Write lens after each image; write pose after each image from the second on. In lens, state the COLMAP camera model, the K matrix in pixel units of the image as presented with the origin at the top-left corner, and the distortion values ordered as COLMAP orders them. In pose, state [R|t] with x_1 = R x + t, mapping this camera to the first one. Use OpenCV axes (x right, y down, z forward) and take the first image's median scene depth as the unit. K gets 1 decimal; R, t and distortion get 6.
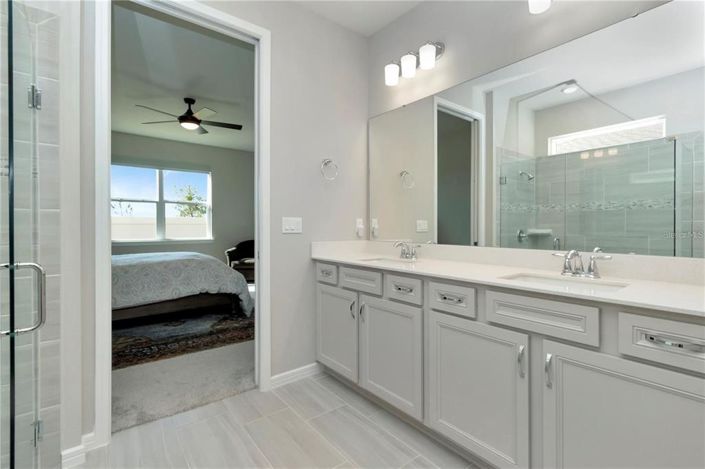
lens RADIAL K [[328.3, 0, 353.1], [0, 328.3, 224.0], [0, 0, 1]] dist [0.002368, 0.000604]
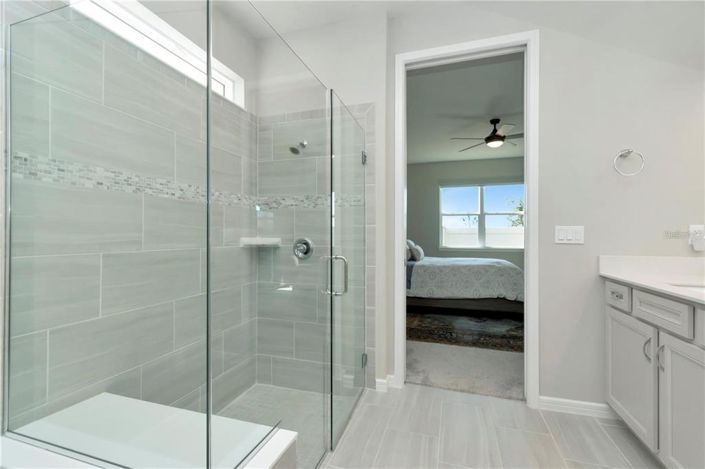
lens RADIAL K [[310.7, 0, 352.5], [0, 310.7, 232.4], [0, 0, 1]] dist [-0.000193, -0.000549]
pose [[0.547656, -0.006389, -0.836679, 0.194506], [0.004283, 0.999979, -0.004833, -0.001194], [0.836693, -0.000937, 0.547672, 0.061597]]
